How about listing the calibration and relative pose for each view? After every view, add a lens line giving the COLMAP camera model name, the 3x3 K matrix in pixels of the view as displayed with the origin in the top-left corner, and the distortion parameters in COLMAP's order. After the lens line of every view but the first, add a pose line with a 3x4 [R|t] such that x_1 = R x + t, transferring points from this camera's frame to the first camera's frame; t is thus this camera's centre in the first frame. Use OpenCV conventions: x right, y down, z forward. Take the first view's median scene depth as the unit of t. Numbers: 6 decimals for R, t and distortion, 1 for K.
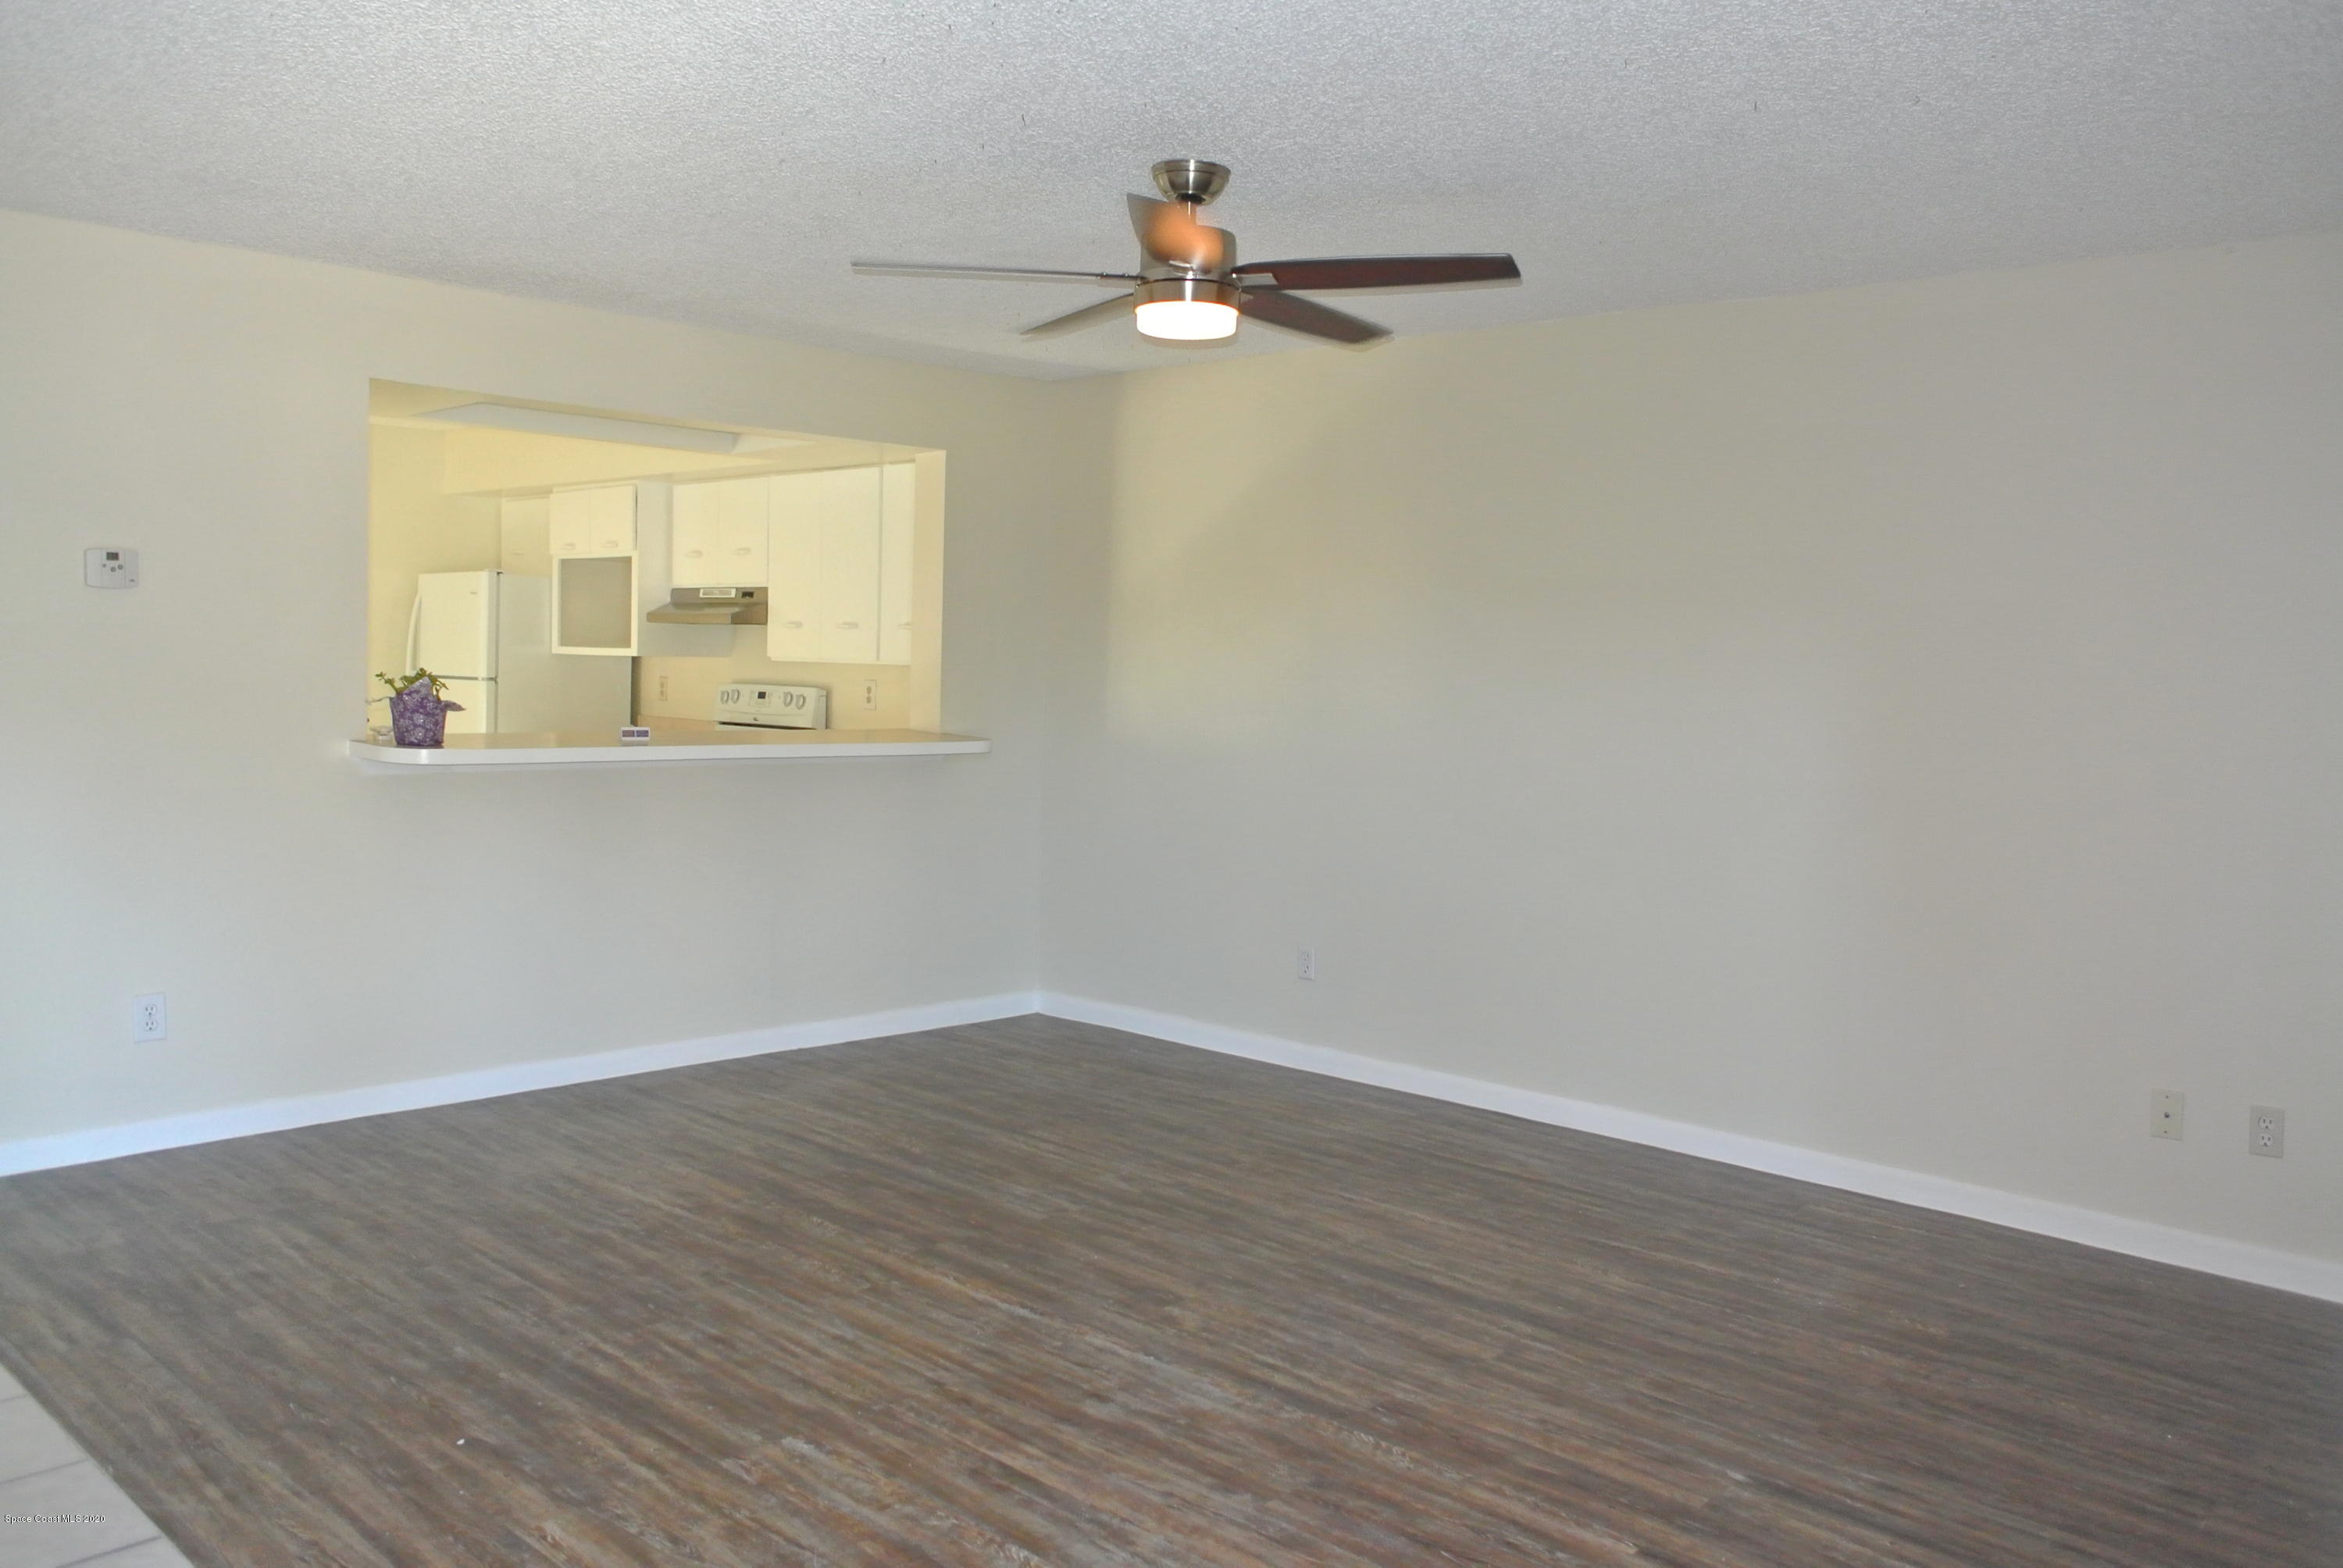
lens RADIAL K [[1838.0, 0, 1182.0], [0, 1838.0, 765.6], [0, 0, 1]] dist [-0.087910, 0.066509]
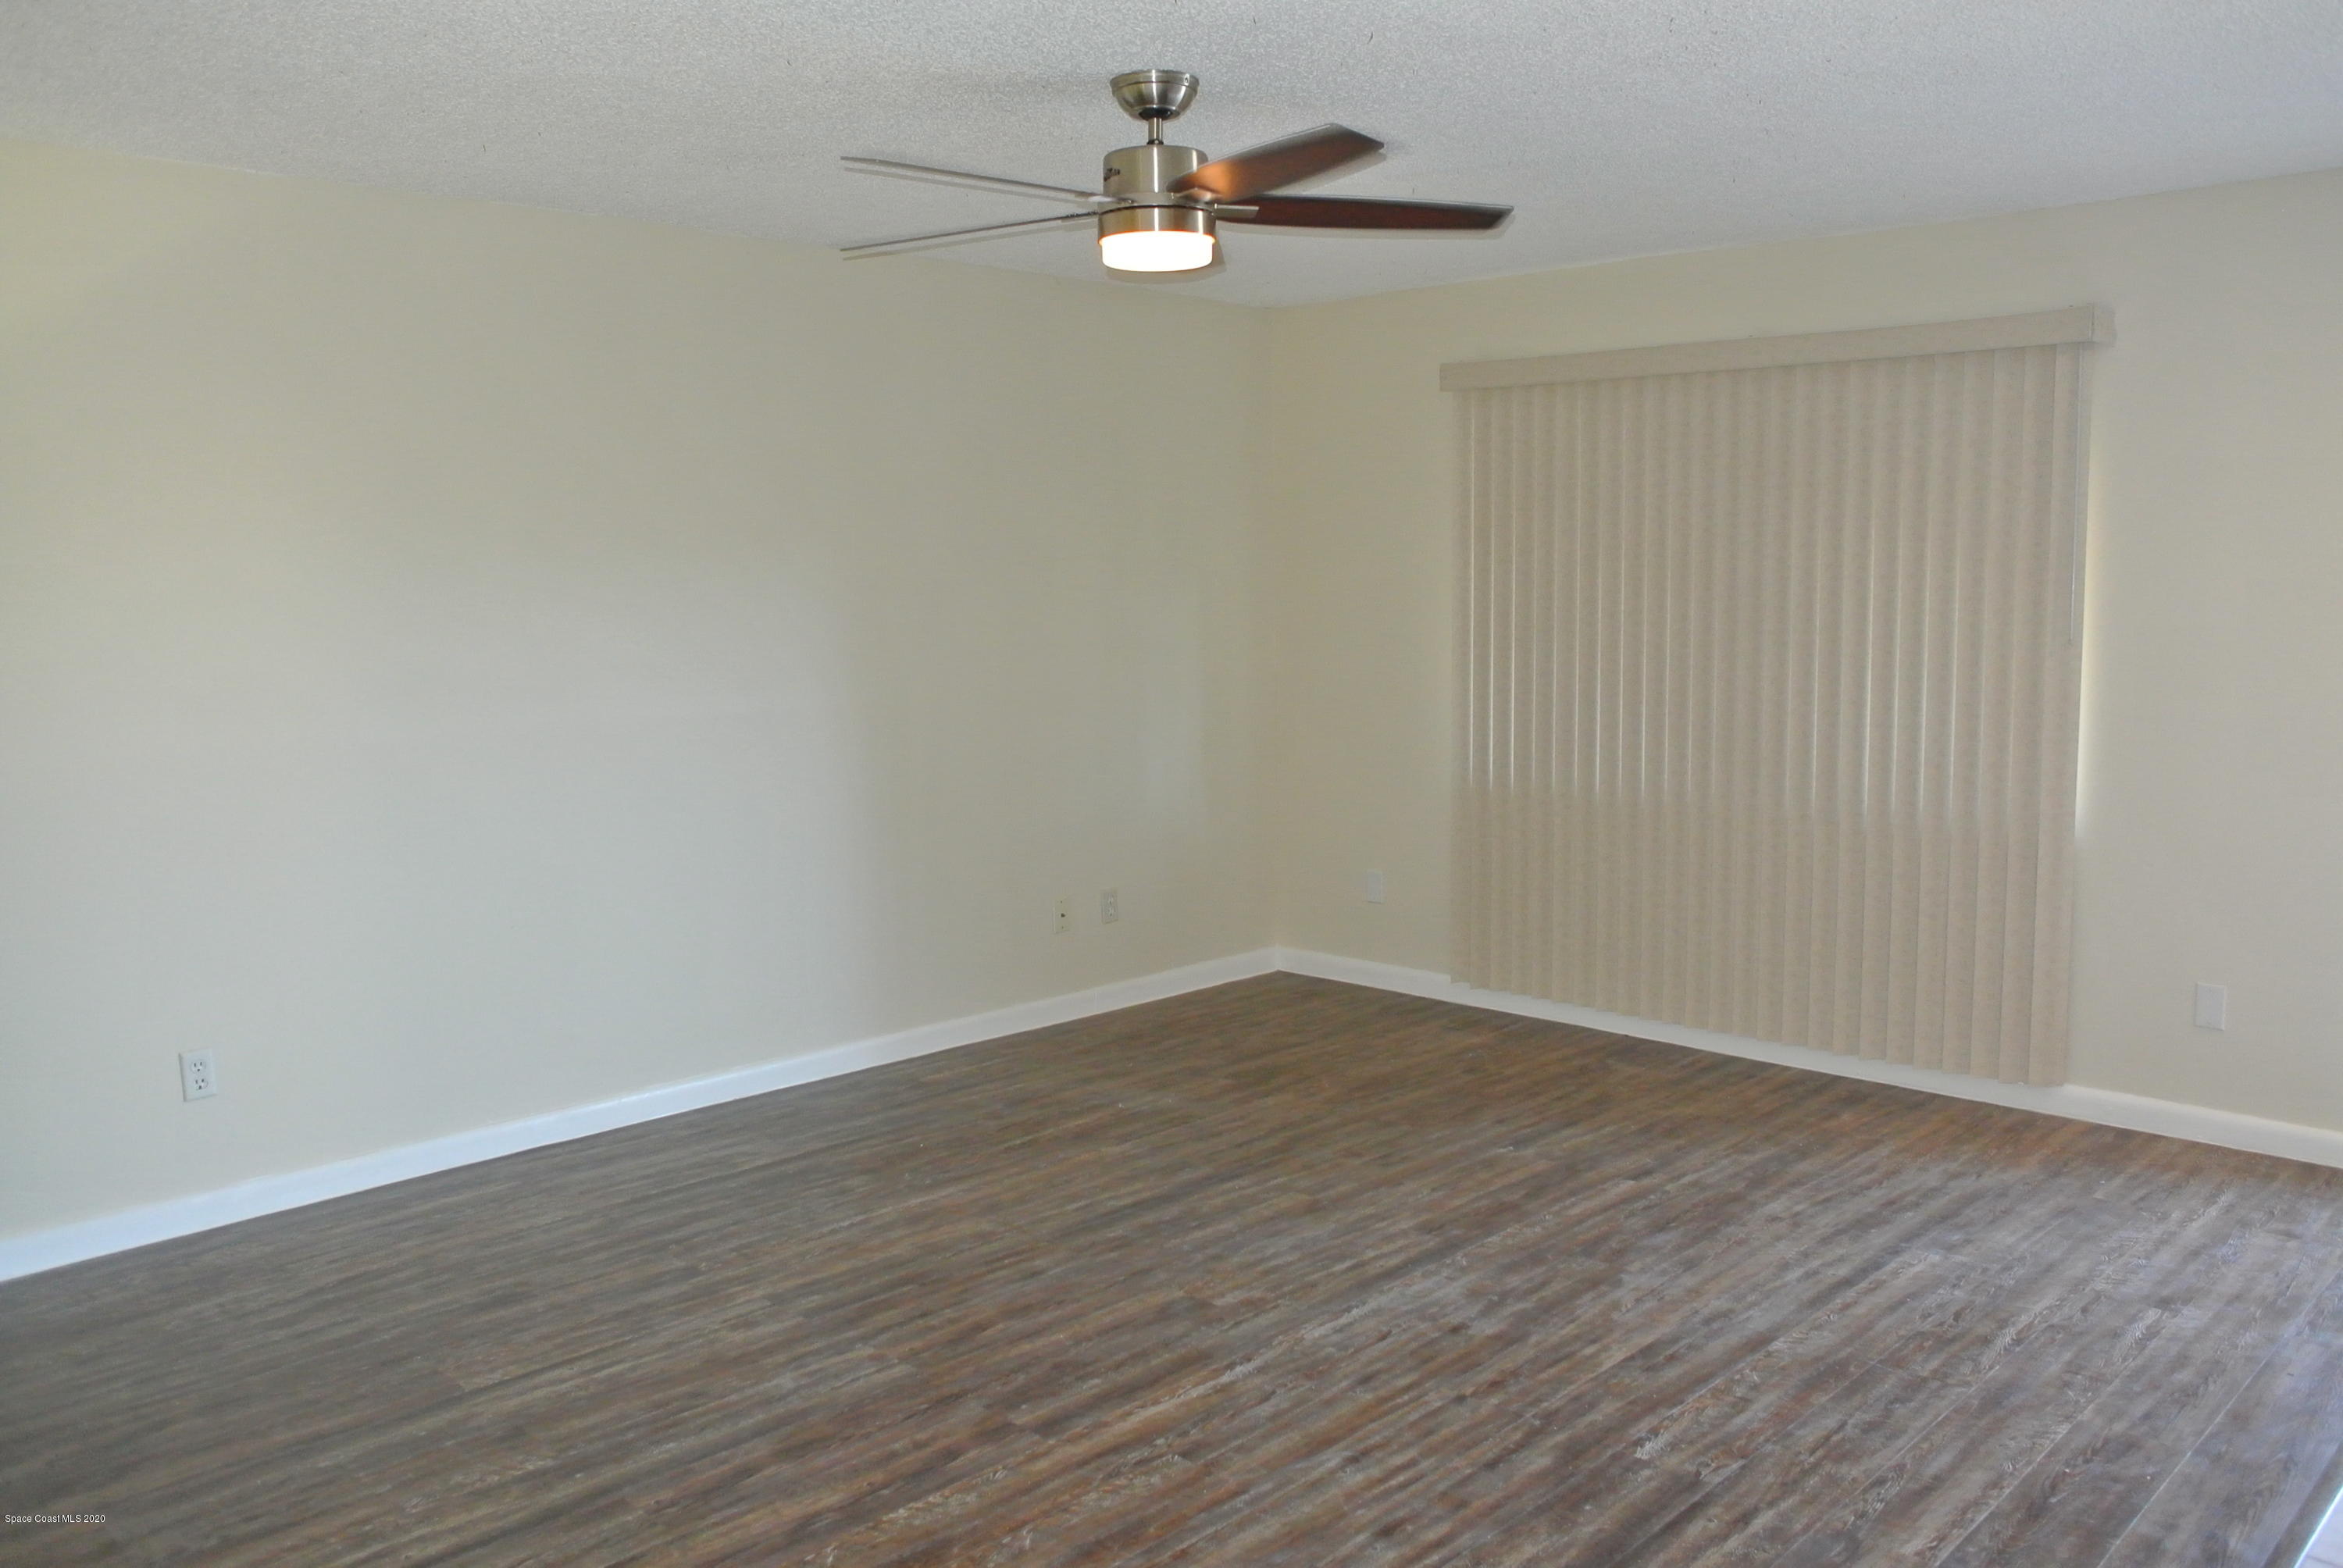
lens RADIAL K [[1838.0, 0, 1182.0], [0, 1838.0, 765.6], [0, 0, 1]] dist [-0.087910, 0.066509]
pose [[0.008437, -0.135247, 0.990776, -0.970836], [0.071041, 0.988389, 0.134316, -0.117356], [-0.997438, 0.069252, 0.017947, 1.040199]]
